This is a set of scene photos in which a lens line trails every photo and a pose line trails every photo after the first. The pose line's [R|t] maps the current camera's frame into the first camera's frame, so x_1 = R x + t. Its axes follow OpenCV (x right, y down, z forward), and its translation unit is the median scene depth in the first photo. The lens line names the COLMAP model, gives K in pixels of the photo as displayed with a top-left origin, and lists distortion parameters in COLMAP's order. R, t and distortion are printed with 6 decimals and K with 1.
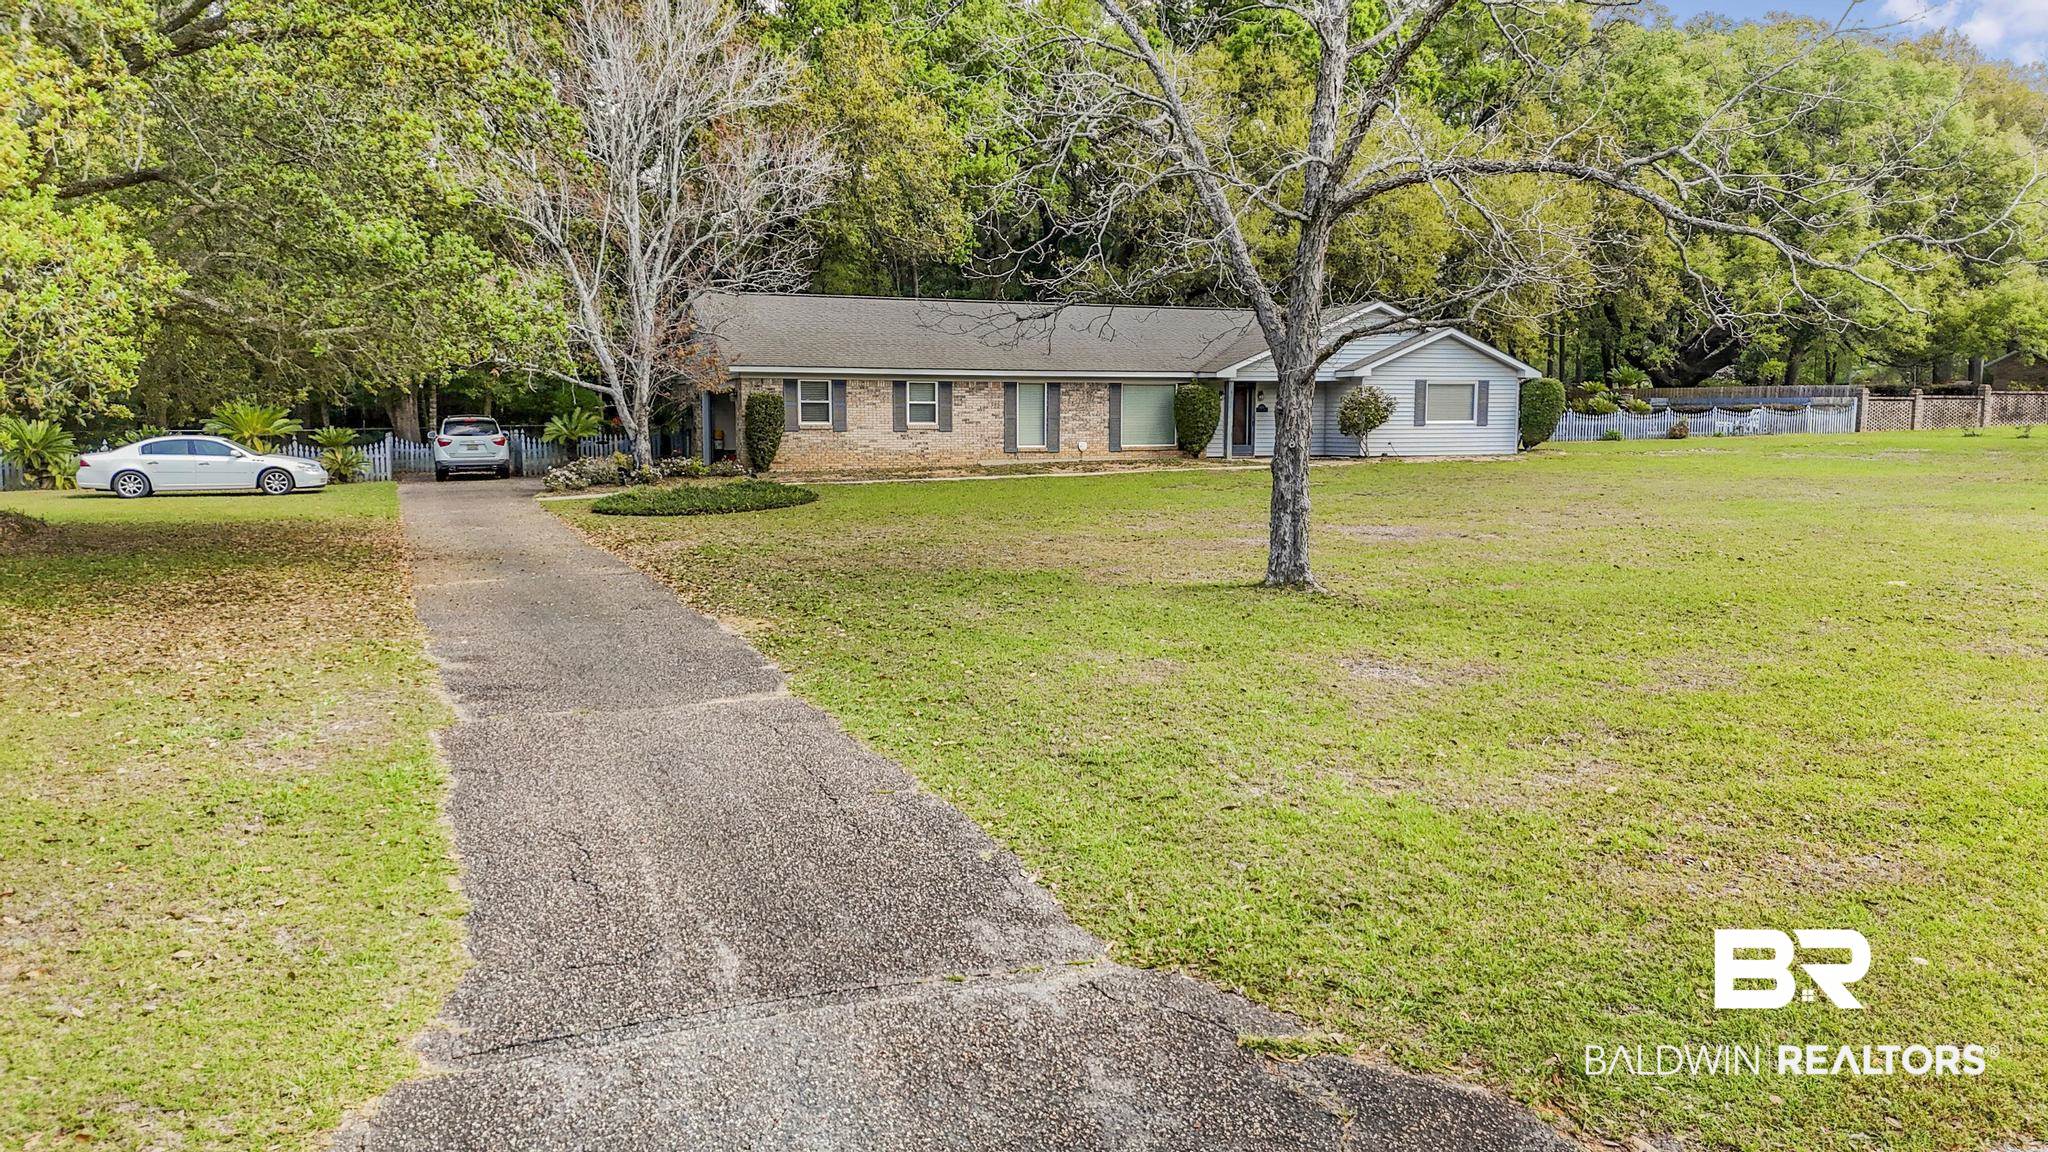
lens RADIAL K [[1495.0, 0, 964.4], [0, 1495.0, 587.0], [0, 0, 1]] dist [0.062430, -0.036566]
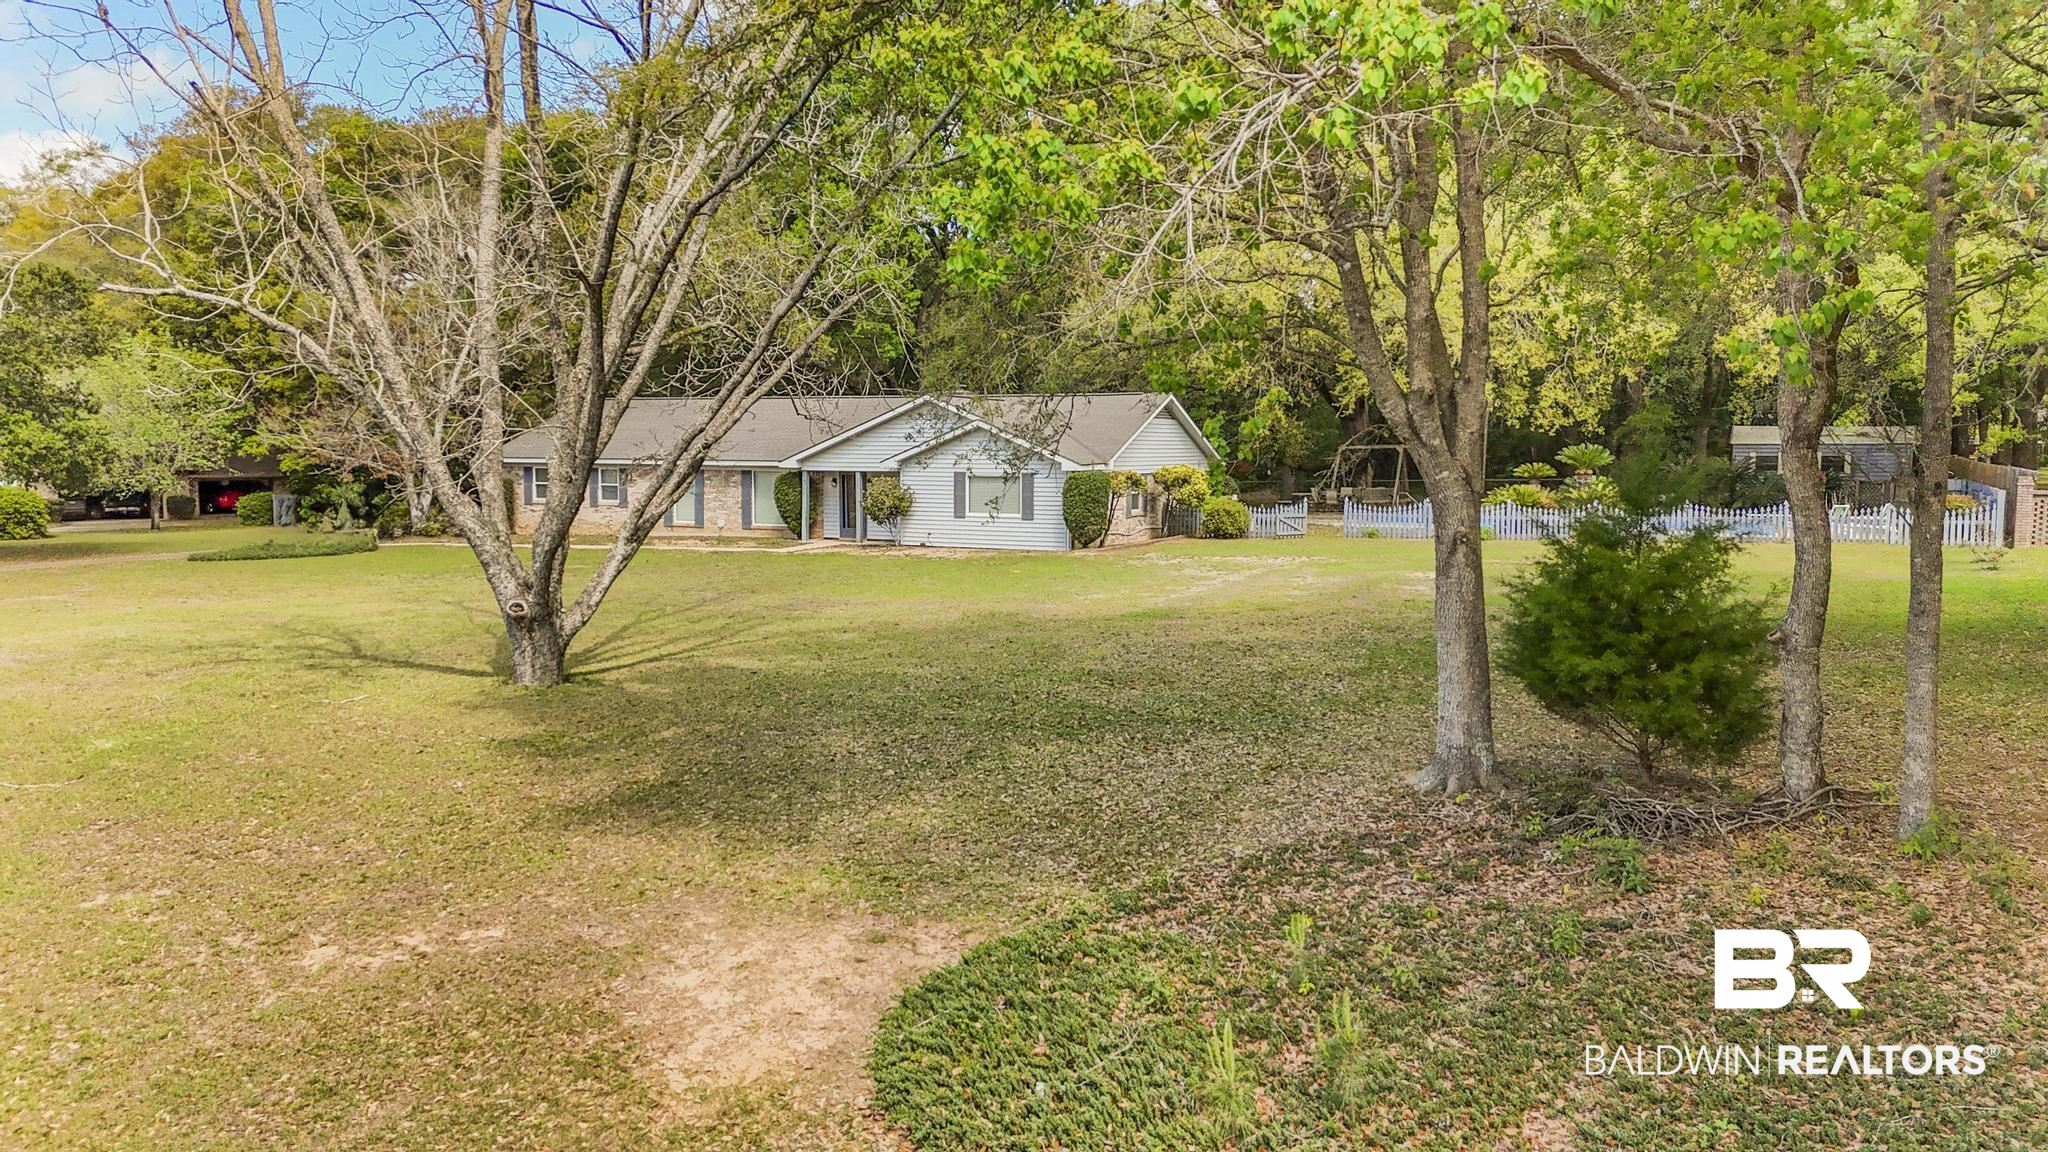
lens RADIAL K [[1495.0, 0, 1027.9], [0, 1495.0, 573.9], [0, 0, 1]] dist [0.062430, -0.036566]
pose [[0.671832, 0.071547, -0.737240, 1.105173], [-0.077569, 0.996647, 0.026034, -0.102949], [0.736630, 0.039697, 0.675130, 0.379219]]
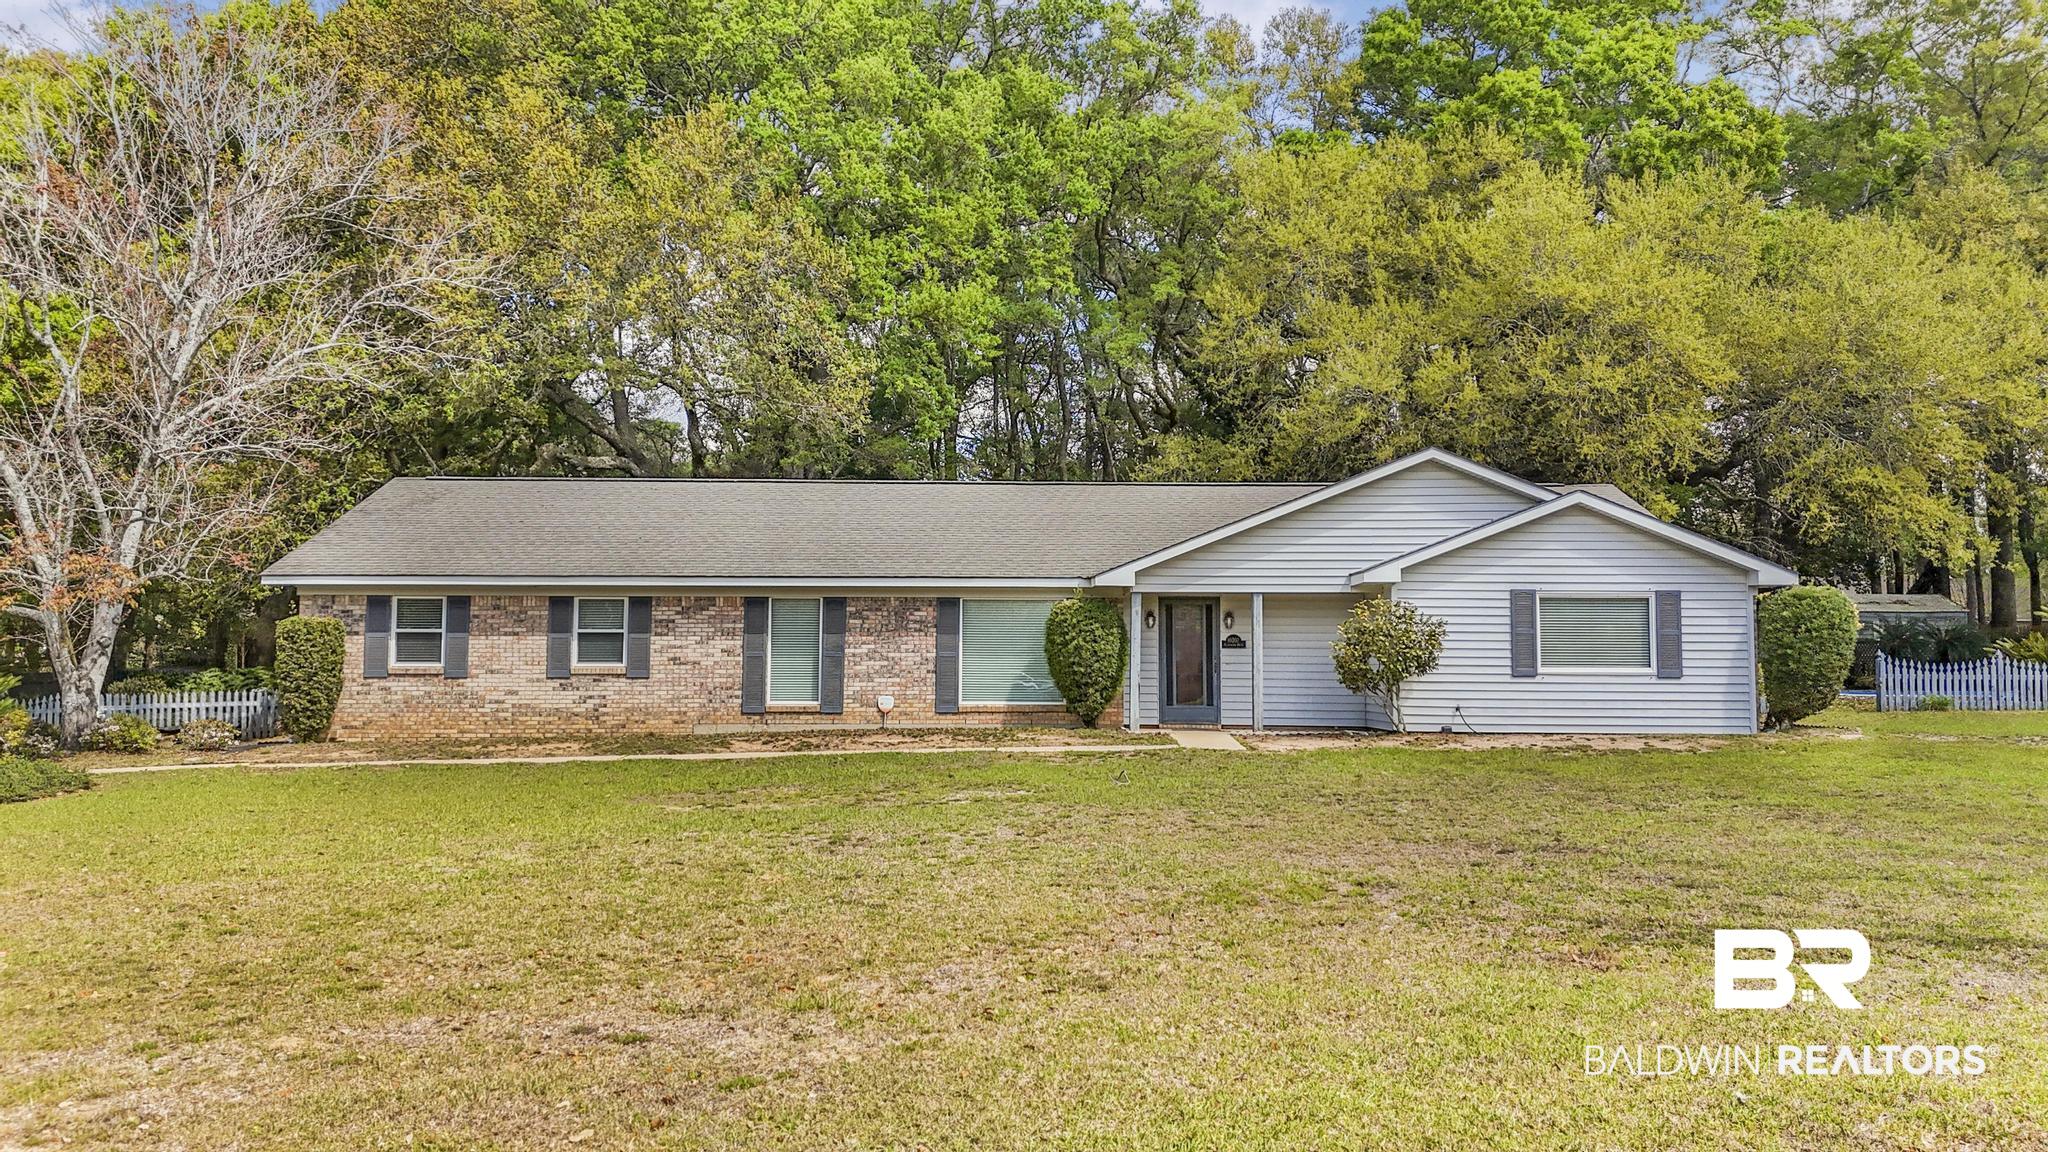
lens RADIAL K [[1495.0, 0, 1018.2], [0, 1495.0, 563.6], [0, 0, 1]] dist [0.062430, -0.036566]
pose [[0.934153, -0.015428, -0.356540, 0.337799], [-0.042393, 0.987194, -0.153788, -0.059481], [0.354347, 0.158776, 0.921536, 0.458807]]
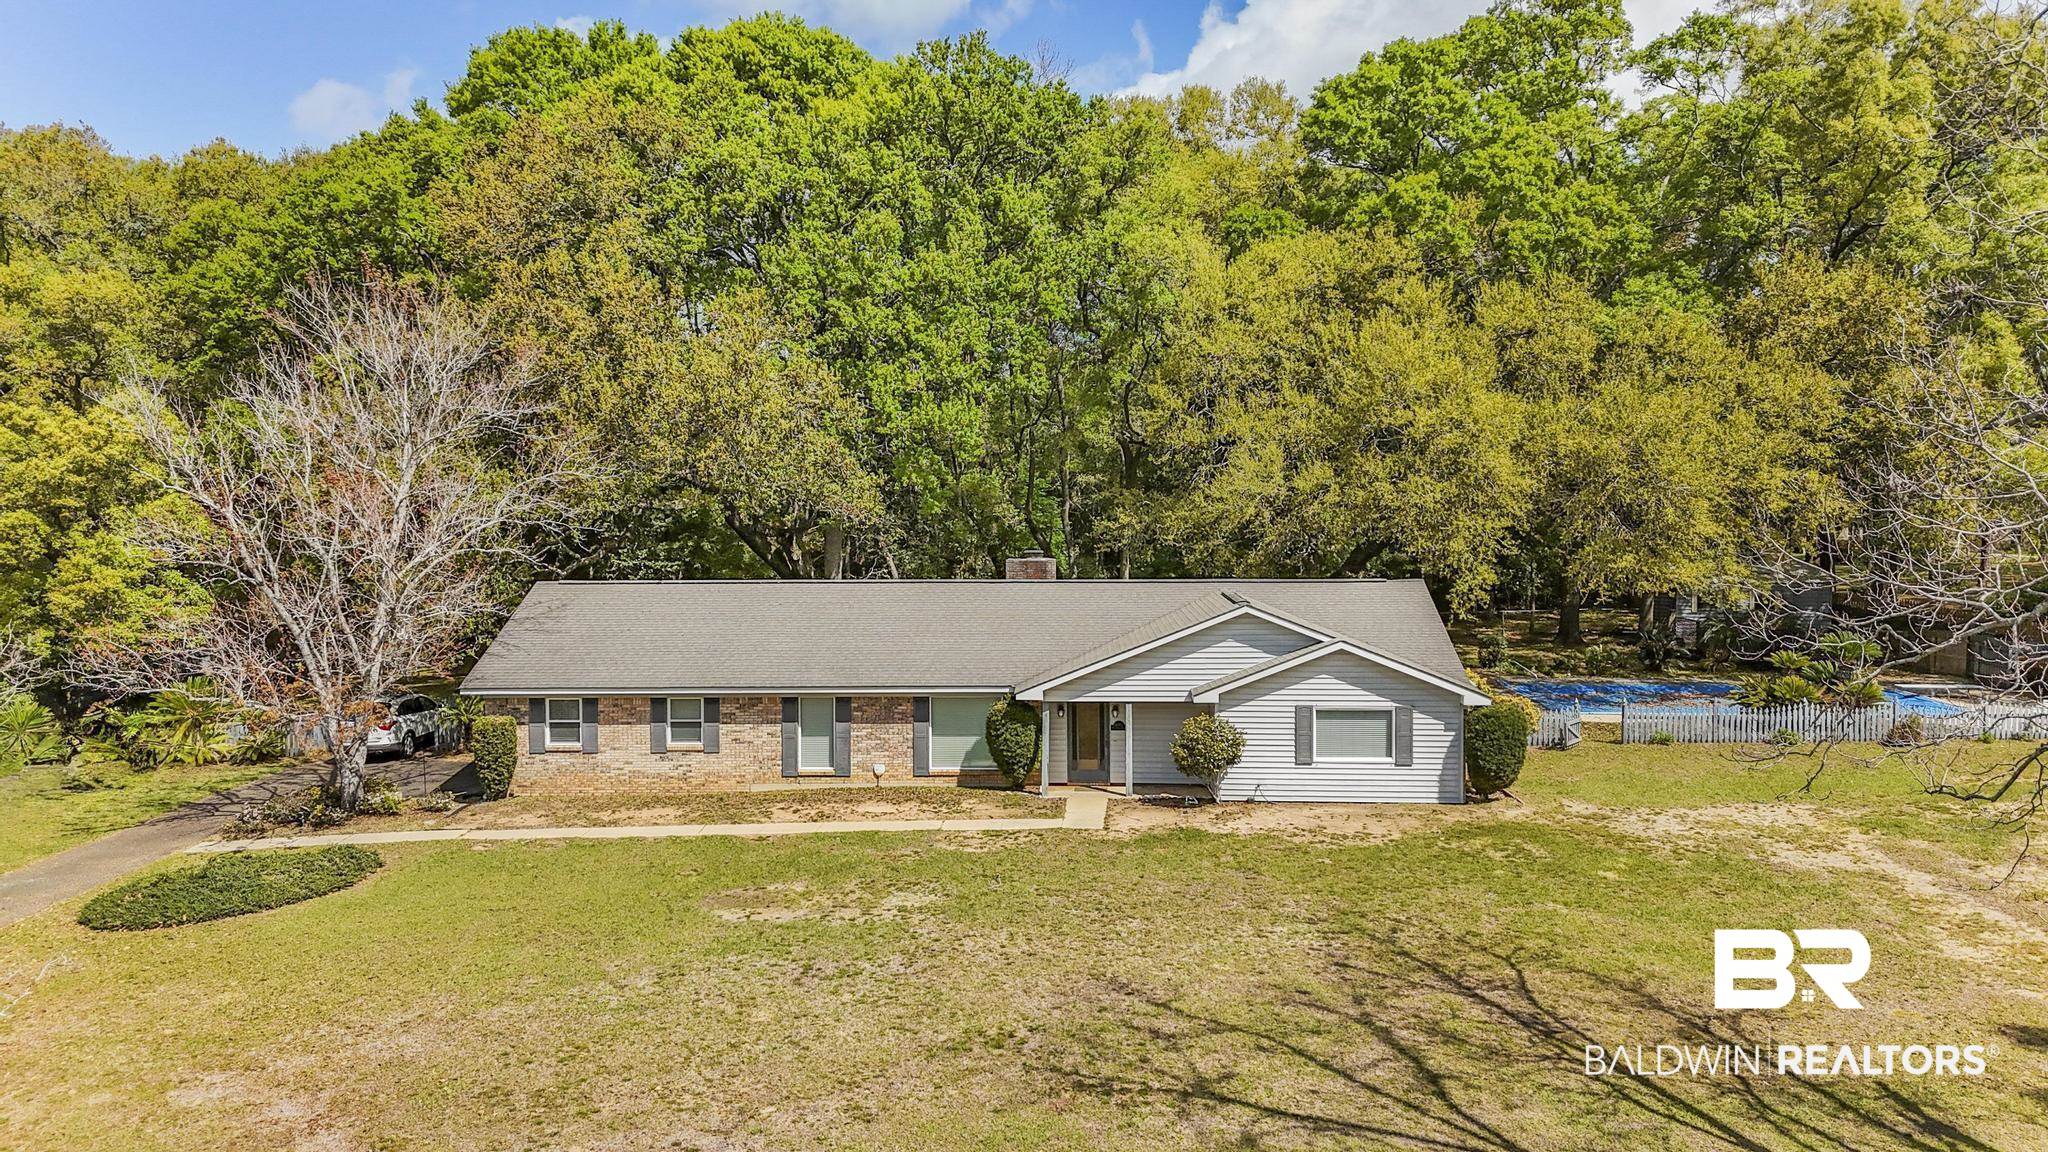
lens RADIAL K [[1495.0, 0, 1024.9], [0, 1495.0, 569.8], [0, 0, 1]] dist [0.062430, -0.036566]
pose [[0.913662, 0.022246, -0.405866, 0.501731], [-0.037567, 0.998849, -0.029820, -0.185830], [0.404735, 0.042492, 0.913446, 0.233895]]
